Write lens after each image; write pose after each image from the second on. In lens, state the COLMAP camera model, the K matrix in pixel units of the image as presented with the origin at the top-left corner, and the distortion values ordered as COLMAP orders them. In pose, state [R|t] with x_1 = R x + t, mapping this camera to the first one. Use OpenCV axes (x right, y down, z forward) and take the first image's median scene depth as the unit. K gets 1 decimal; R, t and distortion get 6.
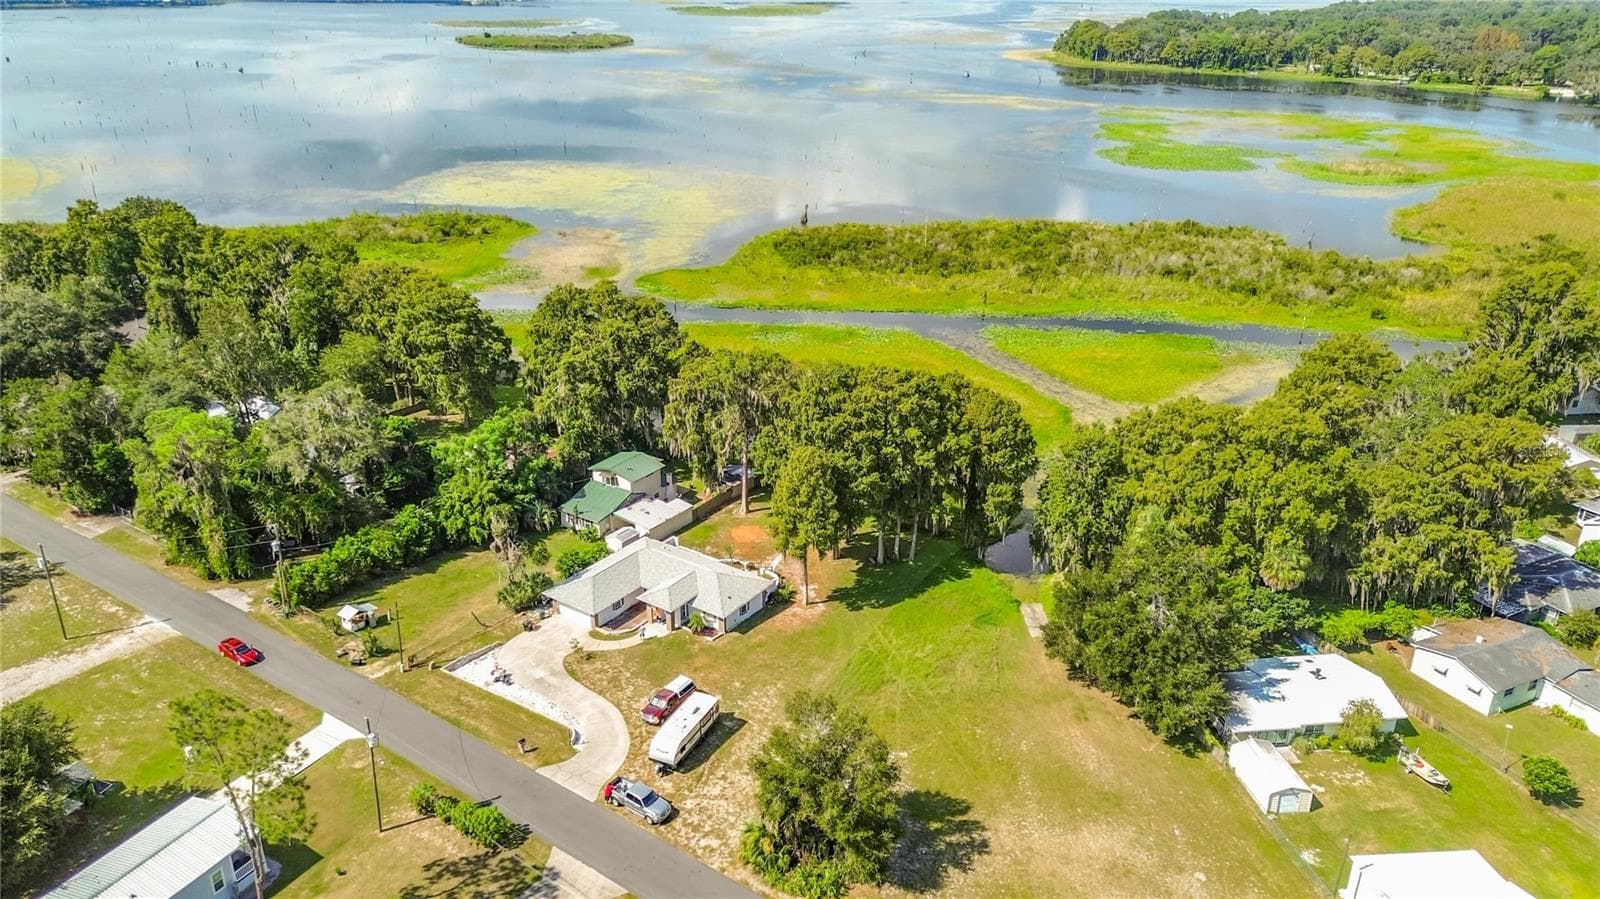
lens RADIAL K [[1136.6, 0, 817.4], [0, 1136.6, 447.3], [0, 0, 1]] dist [0.057353, -0.054048]
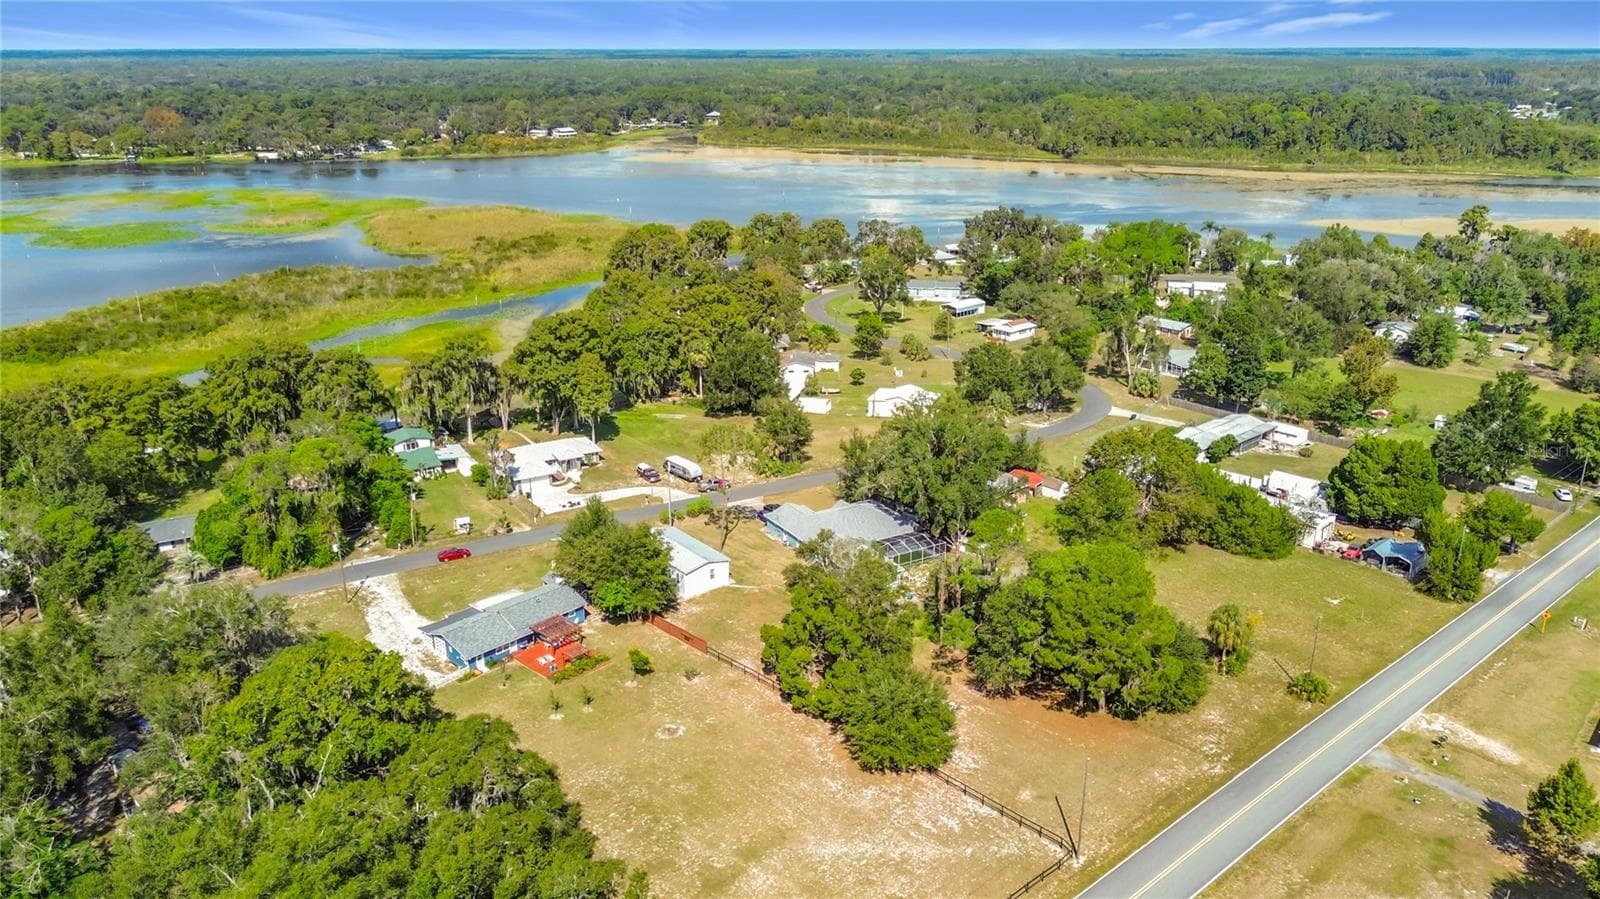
lens RADIAL K [[1157.9, 0, 813.4], [0, 1157.9, 460.3], [0, 0, 1]] dist [0.059145, -0.067253]
pose [[0.402618, -0.312661, 0.860315, -1.282451], [0.355742, 0.919423, 0.167659, -0.021137], [-0.843414, 0.238547, 0.481402, -0.139071]]
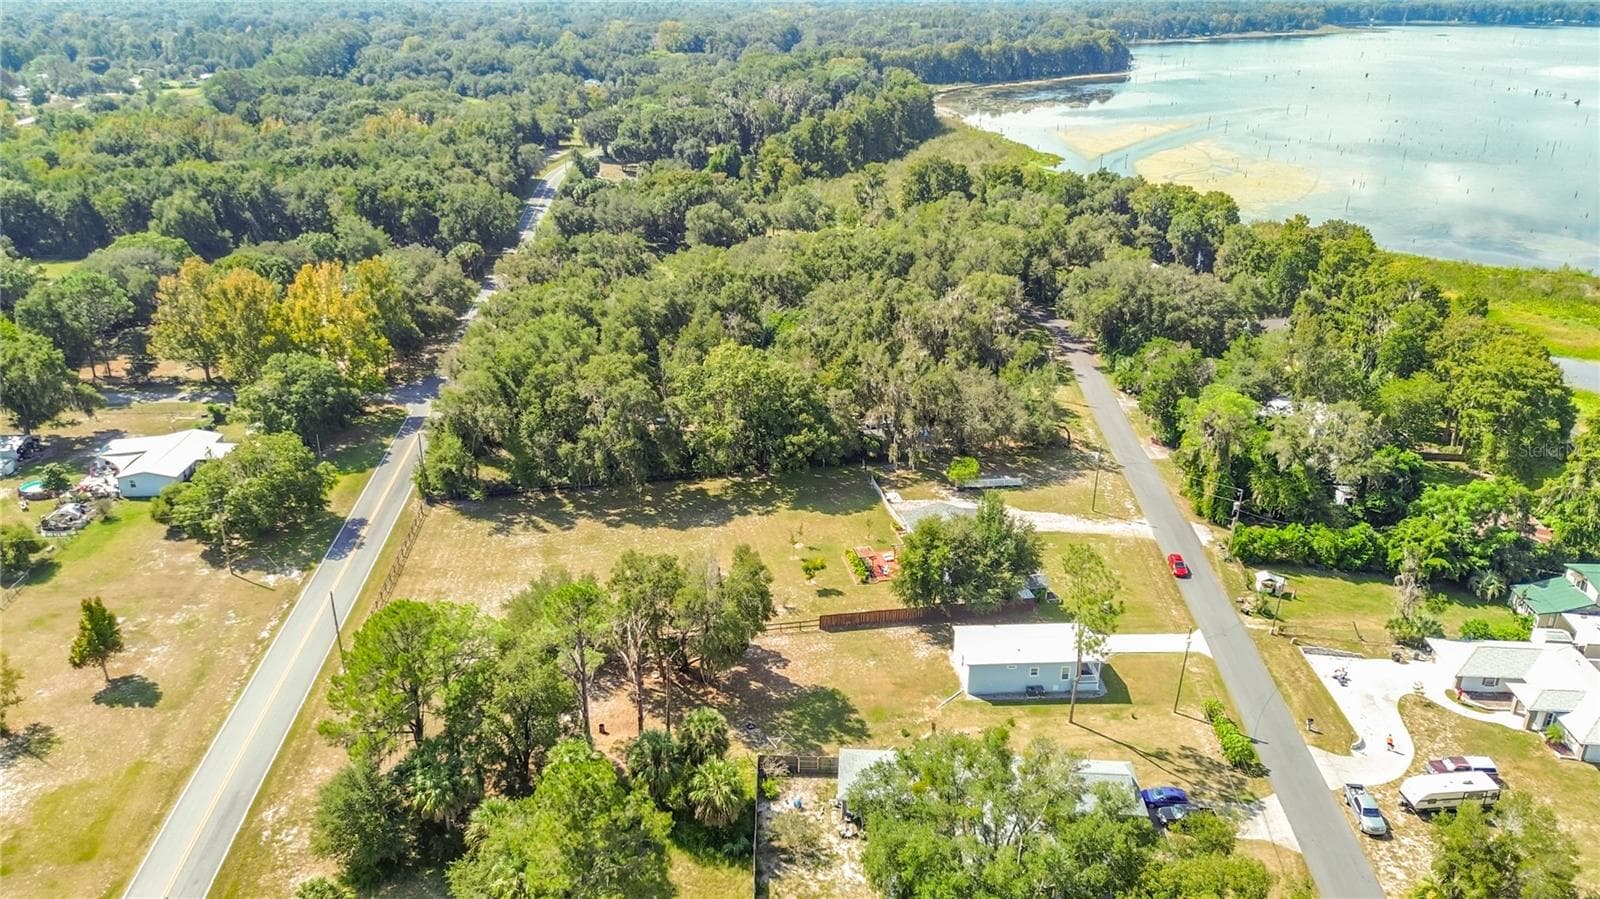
lens RADIAL K [[1136.6, 0, 779.9], [0, 1136.6, 460.5], [0, 0, 1]] dist [0.057353, -0.054048]
pose [[0.490505, 0.335121, -0.804425, 0.242994], [-0.334782, 0.924728, 0.181103, -0.018036], [0.804566, 0.180475, 0.565776, -0.122596]]
